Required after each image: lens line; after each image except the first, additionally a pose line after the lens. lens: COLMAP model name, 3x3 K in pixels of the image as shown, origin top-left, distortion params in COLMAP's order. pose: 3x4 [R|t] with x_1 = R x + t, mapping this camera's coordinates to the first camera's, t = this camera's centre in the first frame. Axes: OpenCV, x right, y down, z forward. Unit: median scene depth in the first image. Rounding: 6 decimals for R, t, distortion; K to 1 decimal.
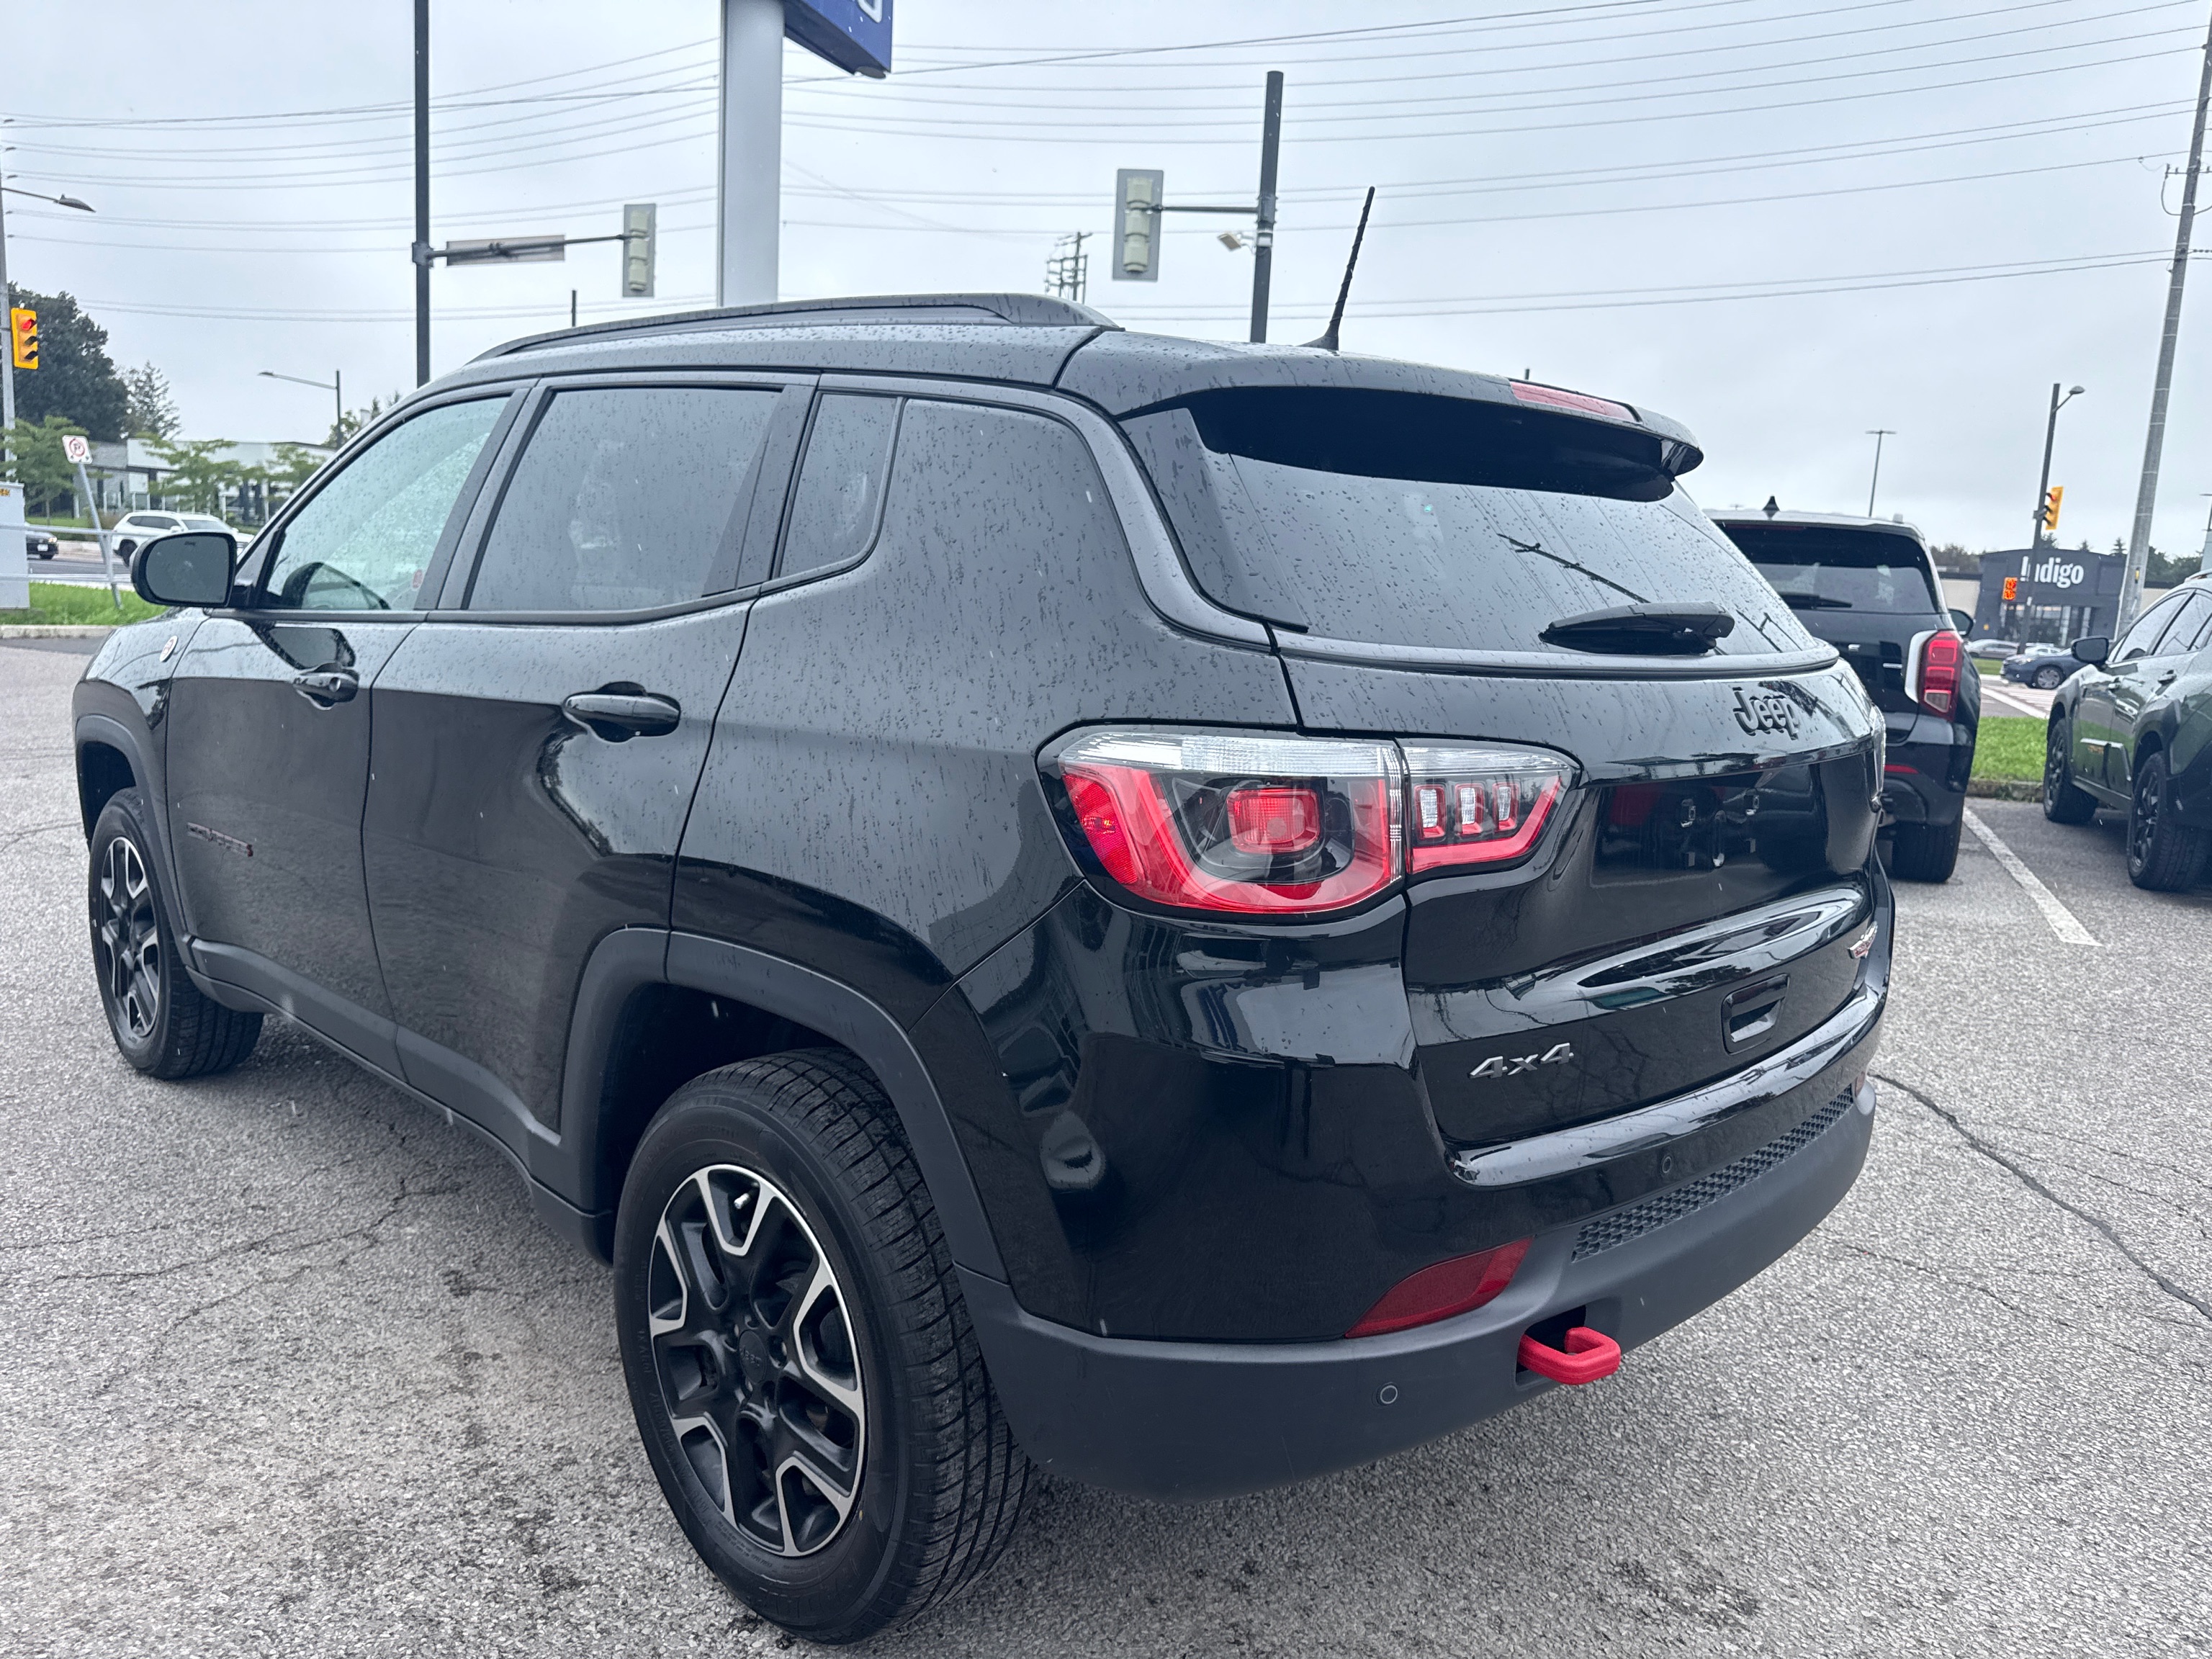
lens RADIAL K [[1685.8, 0, 1108.8], [0, 1685.8, 848.5], [0, 0, 1]] dist [0.003728, 0.001361]
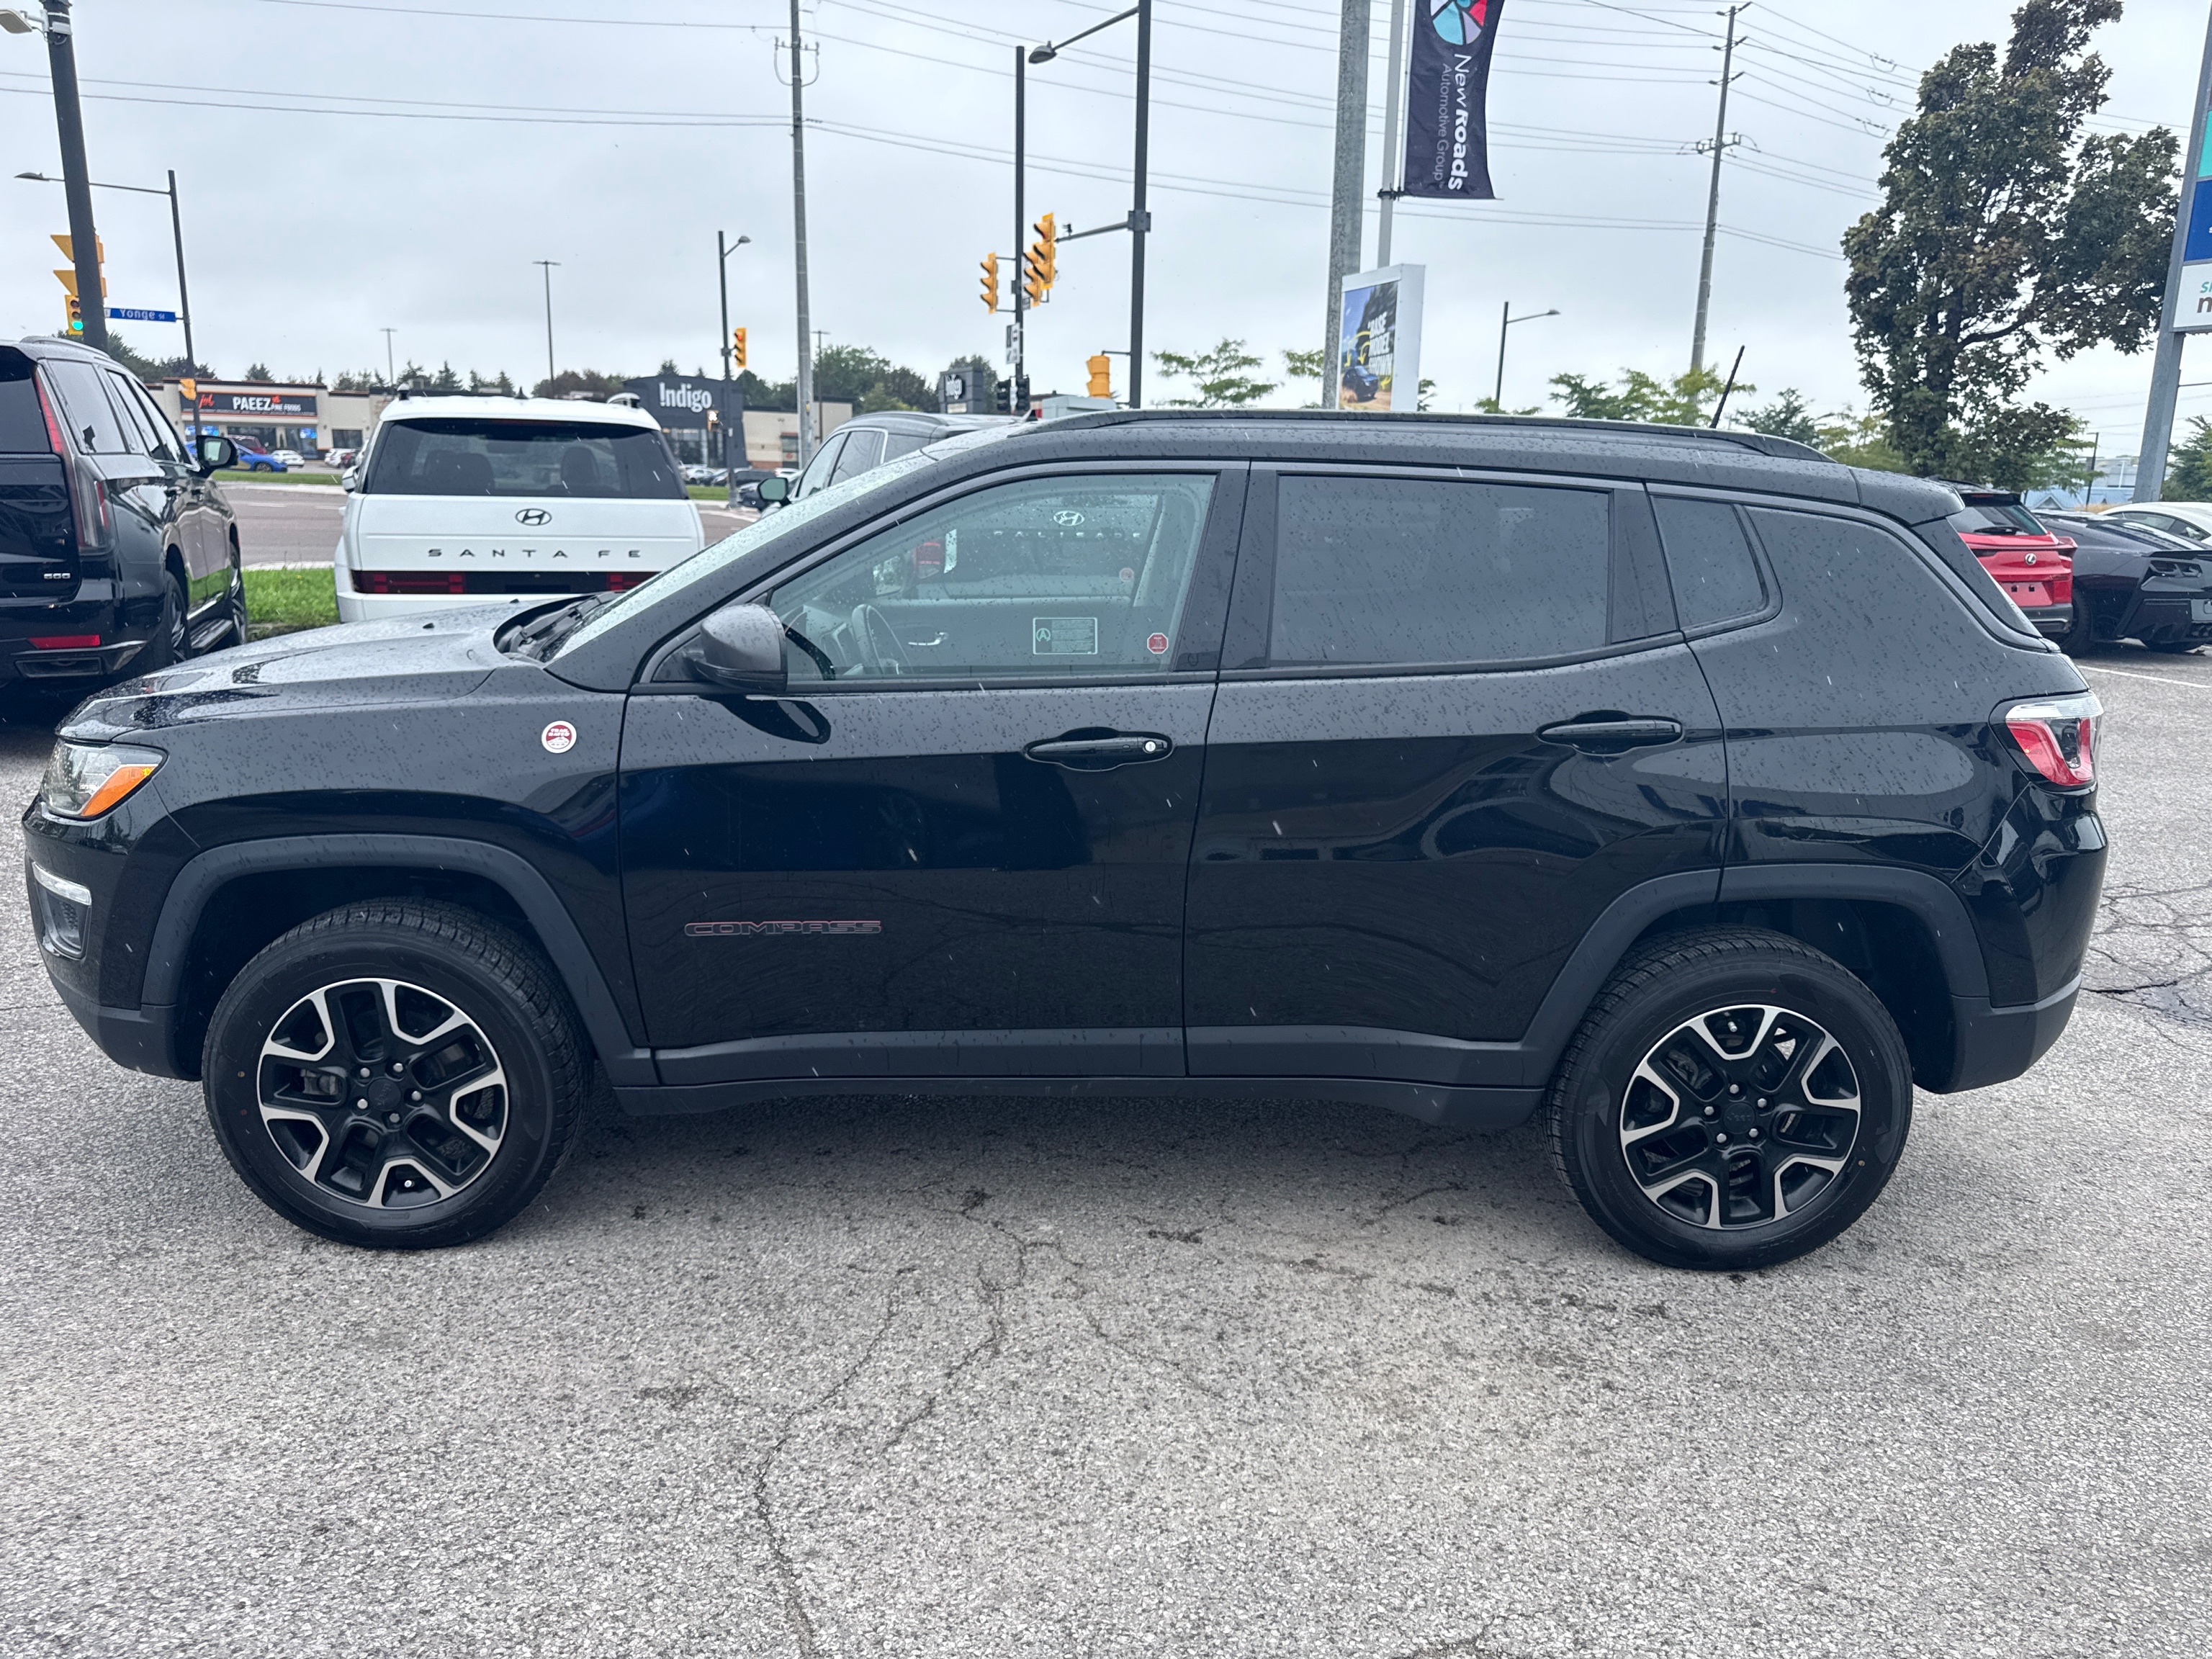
lens RADIAL K [[1685.8, 0, 1112.3], [0, 1685.8, 852.6], [0, 0, 1]] dist [0.003728, 0.001361]
pose [[0.666746, -0.211530, 0.714636, -1.488298], [0.126735, 0.977091, 0.170974, -0.257506], [-0.734431, -0.023427, 0.678279, 0.312441]]
